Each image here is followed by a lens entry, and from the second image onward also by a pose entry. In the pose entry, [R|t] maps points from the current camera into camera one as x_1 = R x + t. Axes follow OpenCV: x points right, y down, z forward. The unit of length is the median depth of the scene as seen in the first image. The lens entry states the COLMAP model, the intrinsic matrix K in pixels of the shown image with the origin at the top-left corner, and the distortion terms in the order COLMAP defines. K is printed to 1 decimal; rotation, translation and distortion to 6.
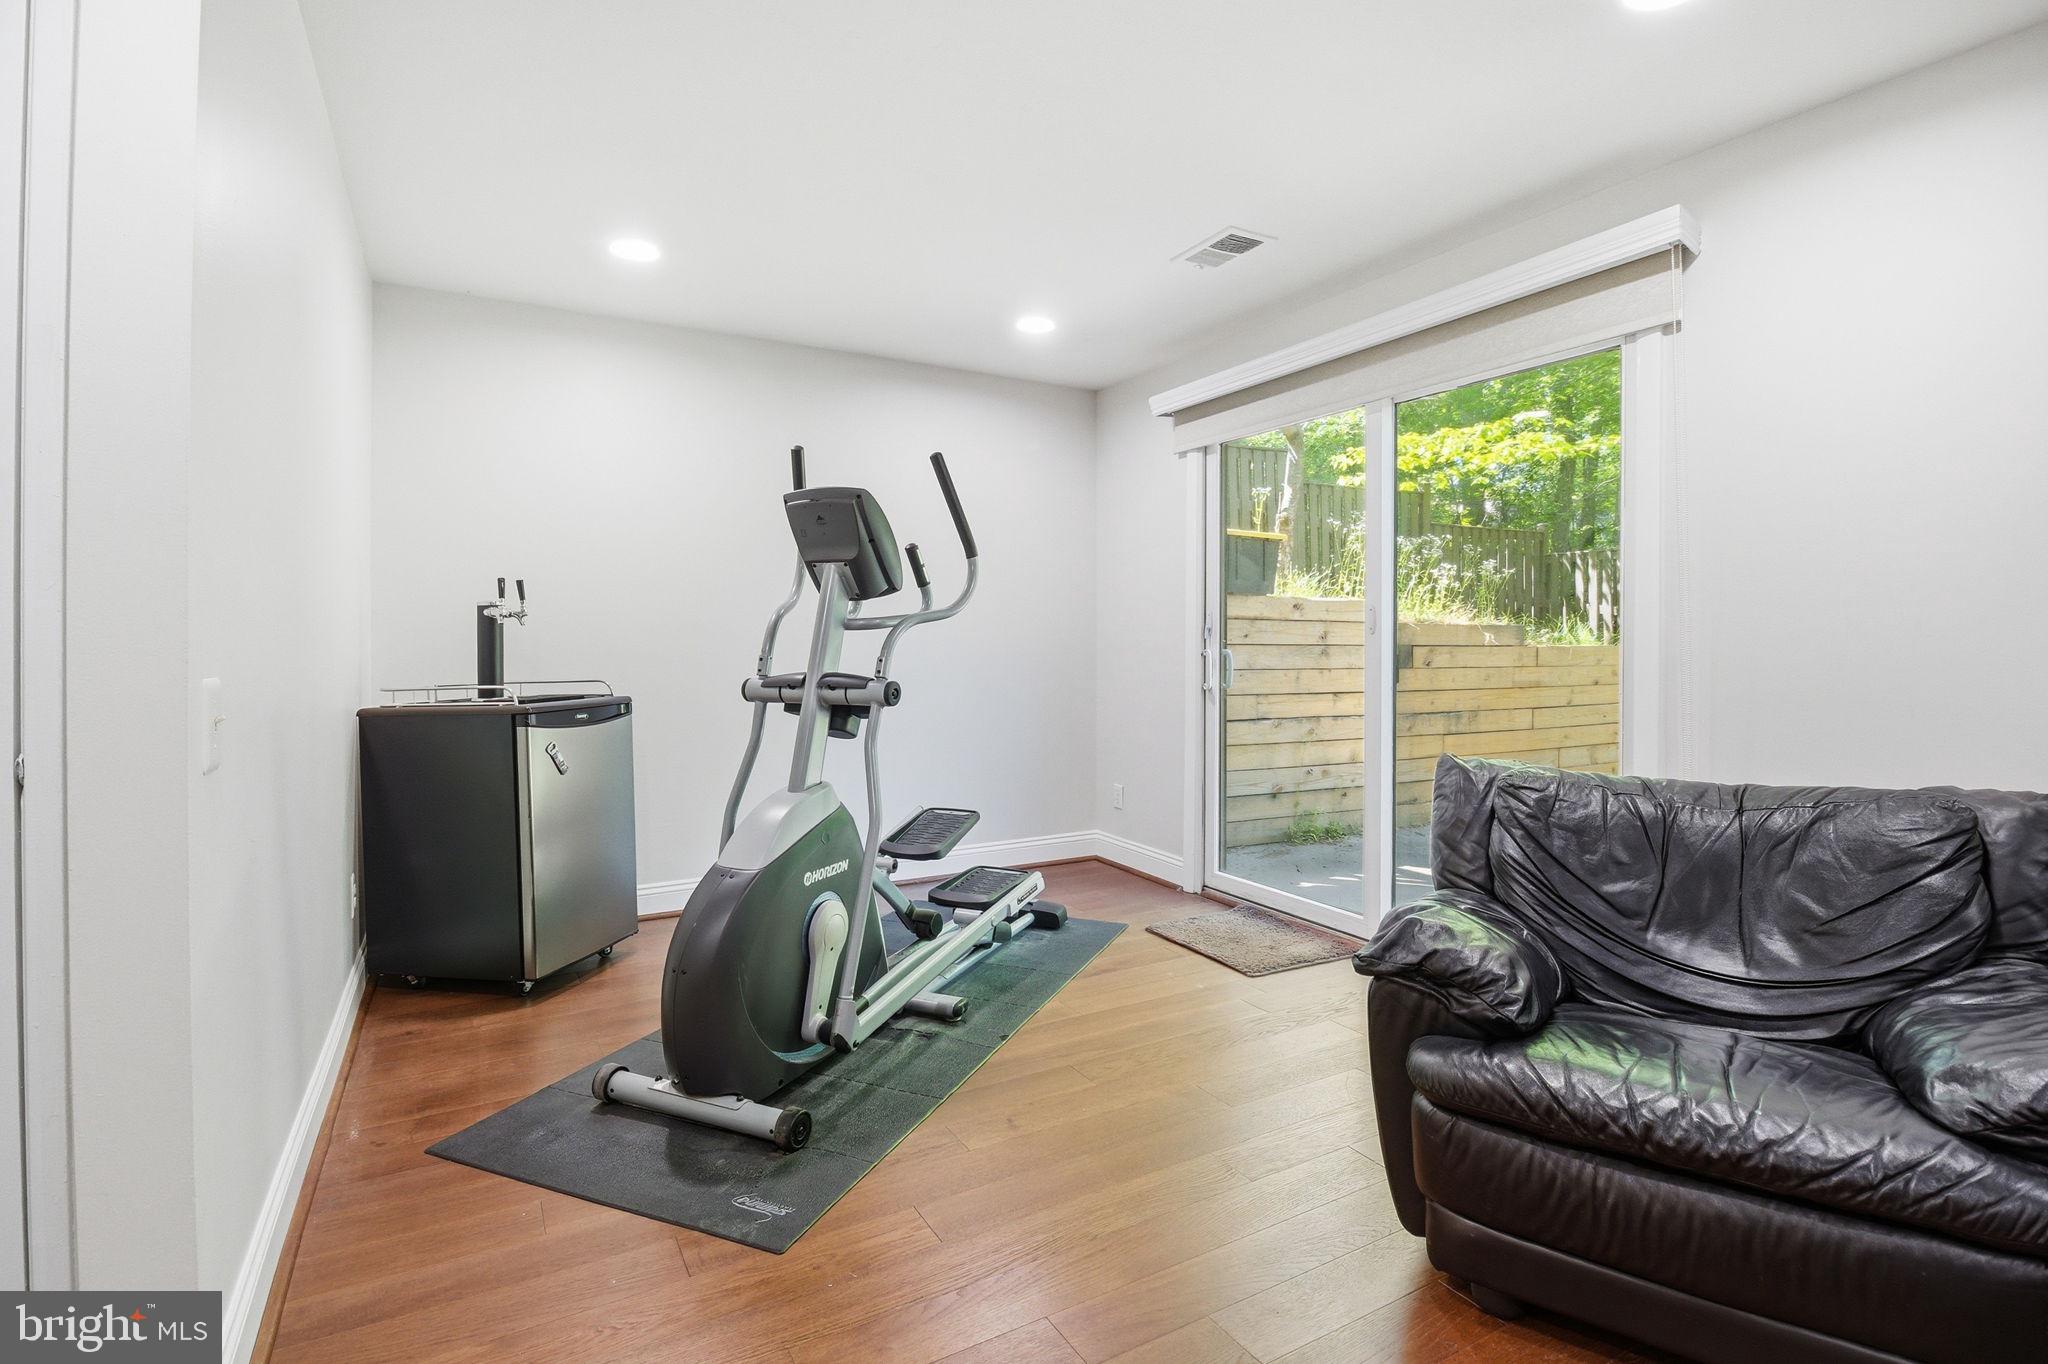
lens RADIAL K [[964.0, 0, 1020.6], [0, 964.0, 657.6], [0, 0, 1]] dist [-0.001197, -0.013142]
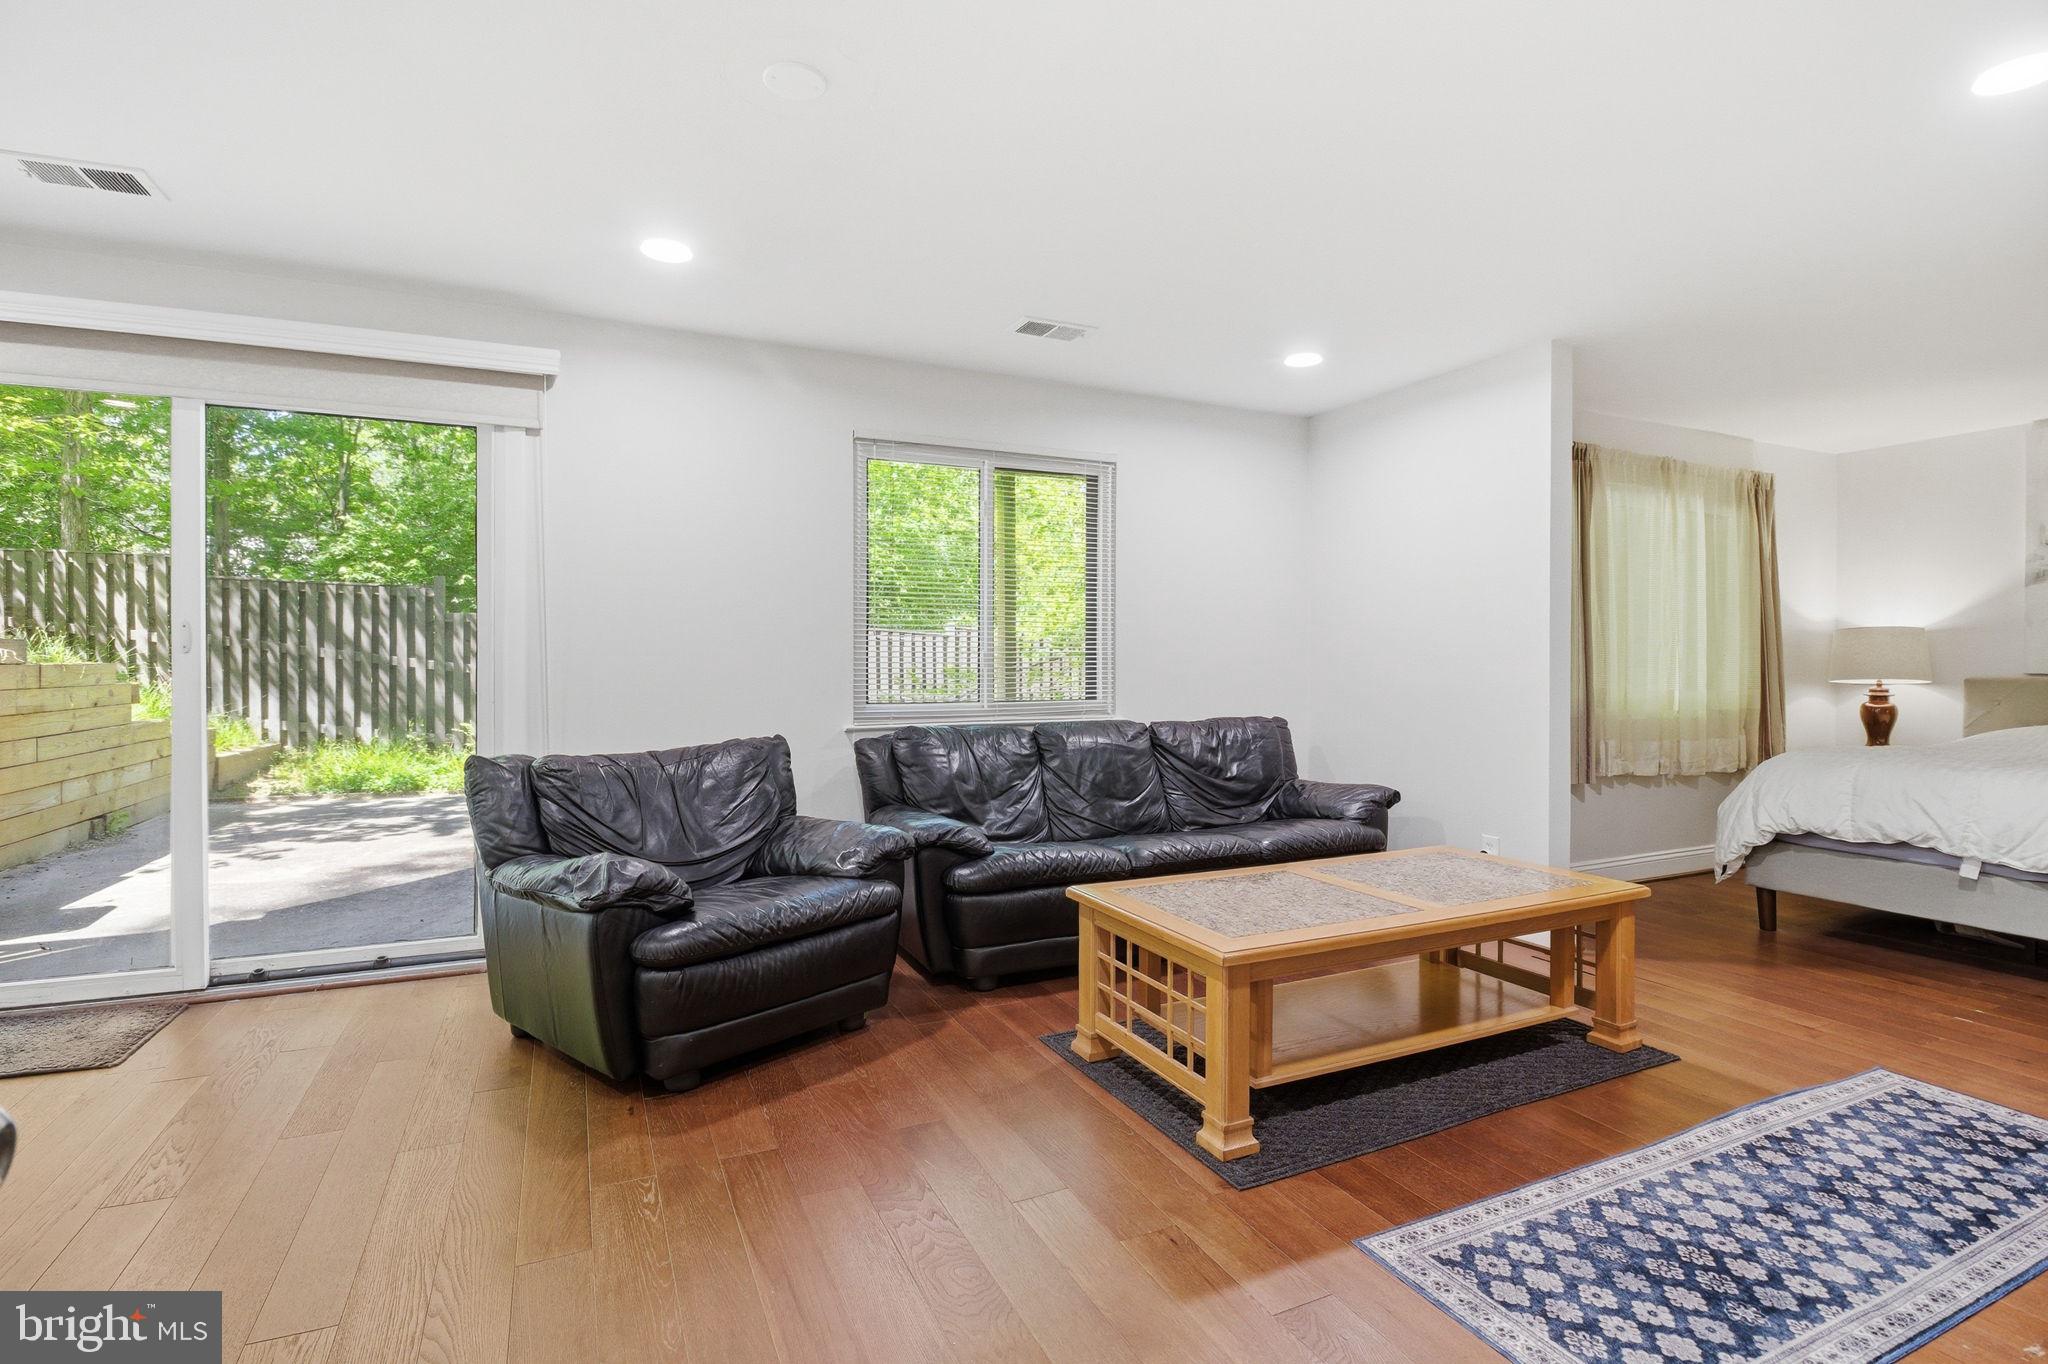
lens RADIAL K [[964.0, 0, 1020.6], [0, 964.0, 657.6], [0, 0, 1]] dist [-0.001197, -0.013142]
pose [[0.089420, 0.005312, 0.995980, -0.463830], [0.012710, 0.999898, -0.006474, -0.002888], [-0.995913, 0.013238, 0.089343, 0.139863]]
